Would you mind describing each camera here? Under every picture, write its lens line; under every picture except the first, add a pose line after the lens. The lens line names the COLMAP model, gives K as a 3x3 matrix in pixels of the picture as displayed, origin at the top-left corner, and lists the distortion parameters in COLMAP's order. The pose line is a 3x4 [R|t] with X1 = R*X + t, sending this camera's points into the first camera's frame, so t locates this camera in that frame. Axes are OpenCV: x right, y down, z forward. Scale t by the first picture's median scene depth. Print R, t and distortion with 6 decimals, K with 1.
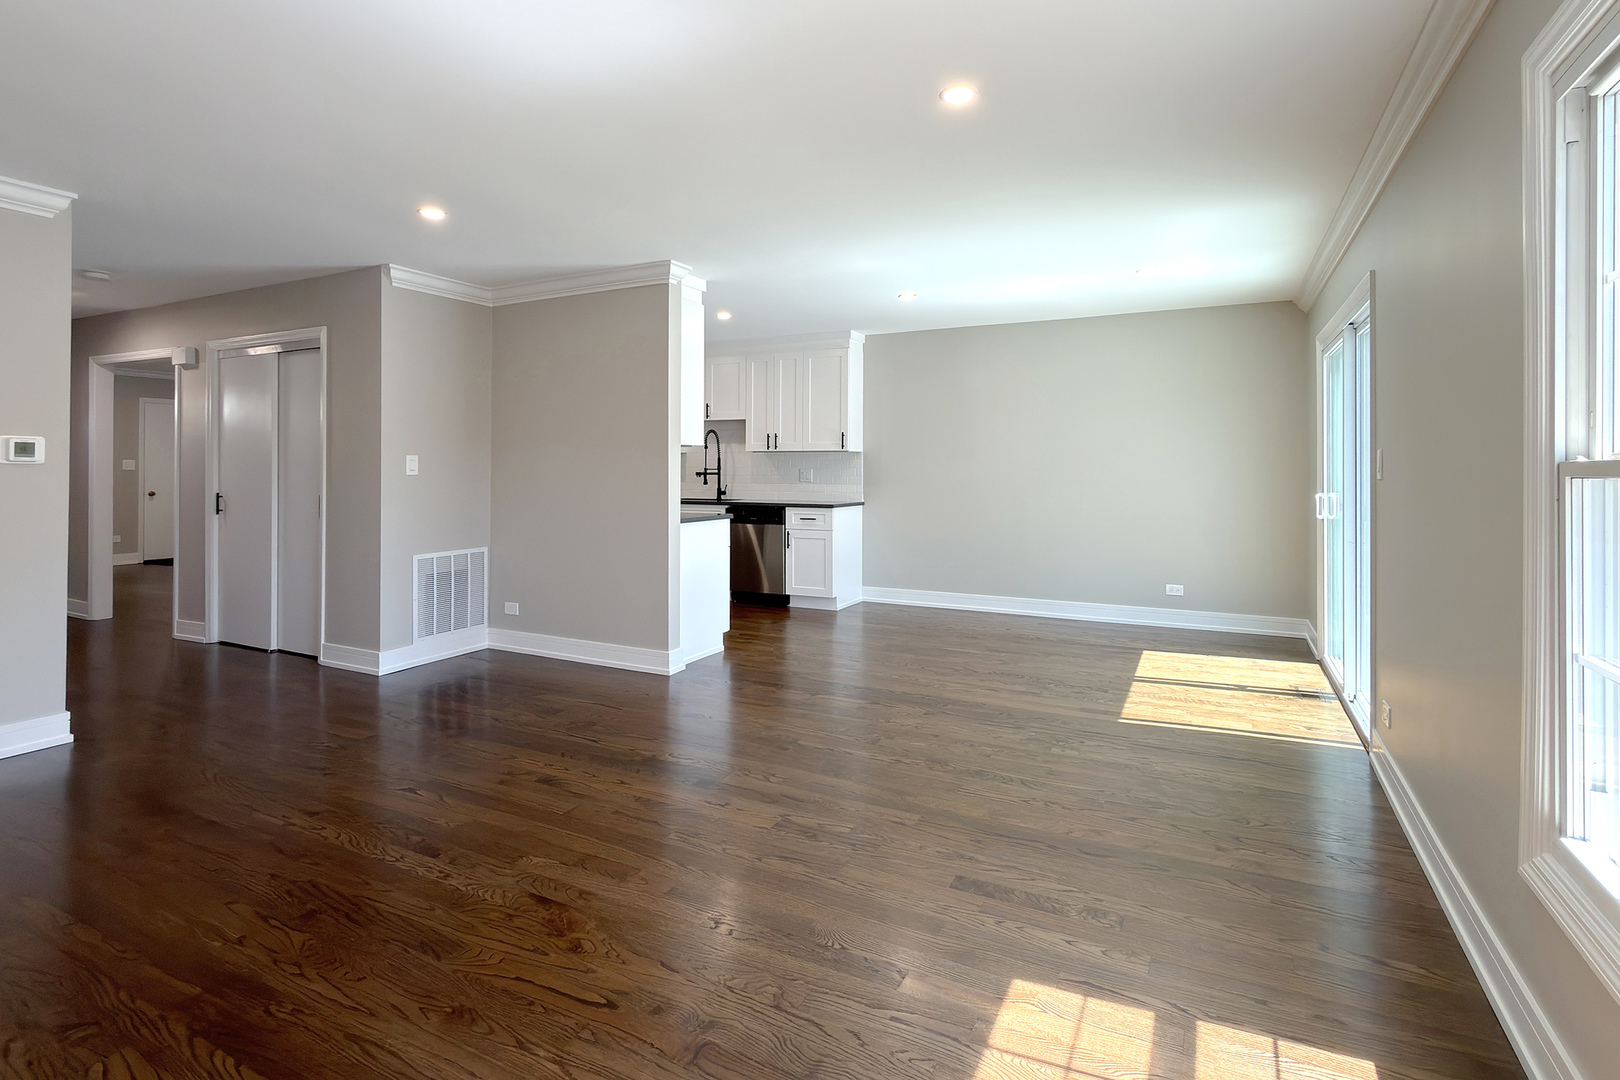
lens RADIAL K [[793.1, 0, 821.2], [0, 793.1, 472.0], [0, 0, 1]] dist [-0.009204, -0.001715]
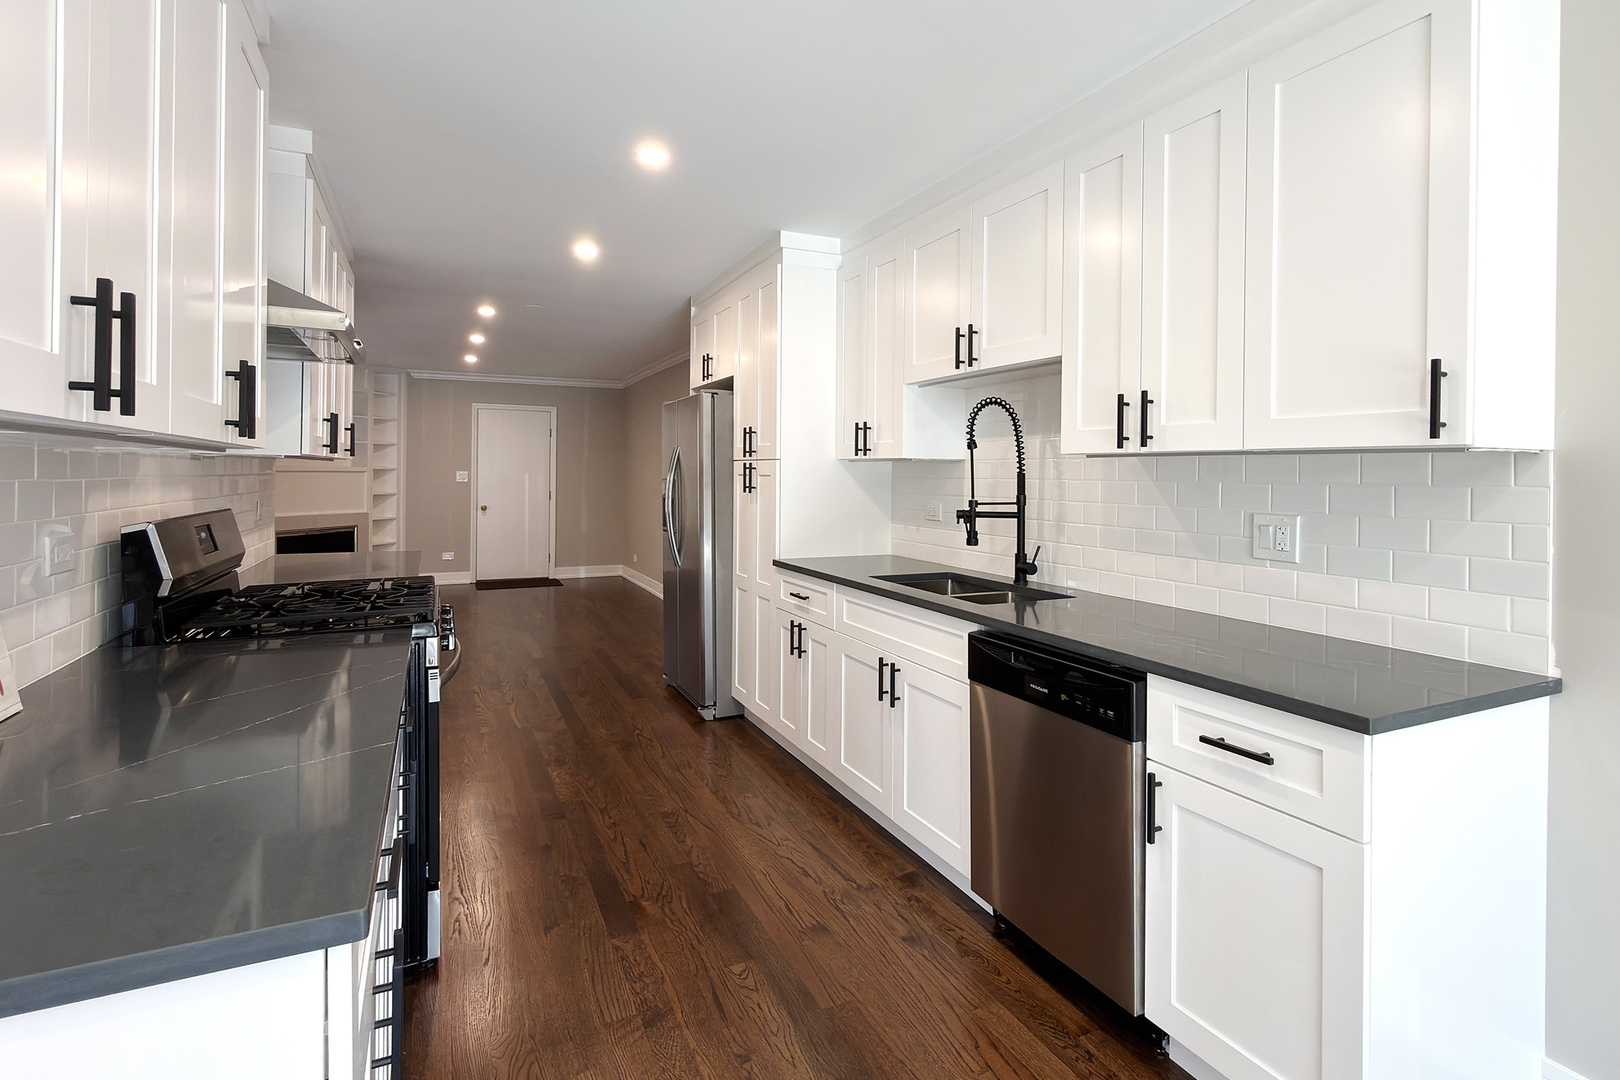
lens RADIAL K [[793.1, 0, 805.4], [0, 793.1, 469.4], [0, 0, 1]] dist [-0.009204, -0.001715]
pose [[0.789304, 0.001141, -0.614002, 0.029577], [-0.008980, 0.999913, -0.009686, -0.021536], [0.613937, 0.013159, 0.789245, 0.926194]]
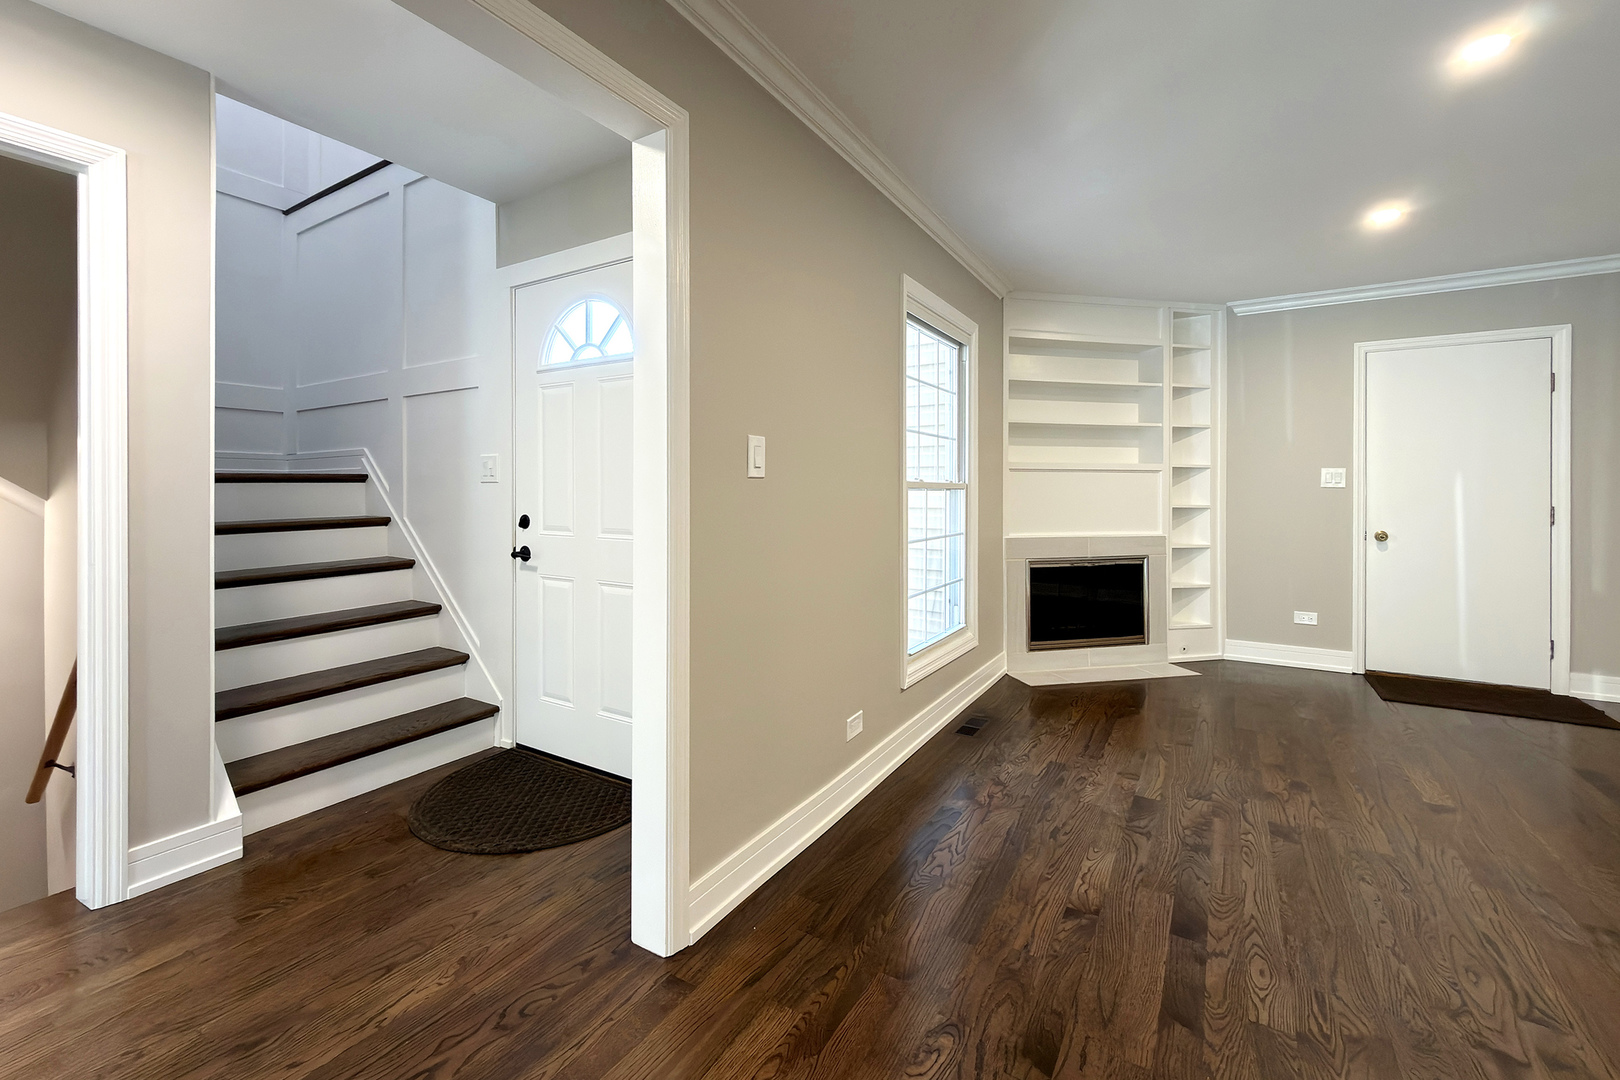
lens RADIAL K [[660.5, 0, 799.6], [0, 660.5, 495.3], [0, 0, 1]] dist [0.000910, 0.000101]
pose [[-0.085515, 0.005124, -0.996324, -0.753815], [-0.004409, 0.999975, 0.005521, 0.002844], [0.996327, 0.004865, -0.085490, 1.246597]]
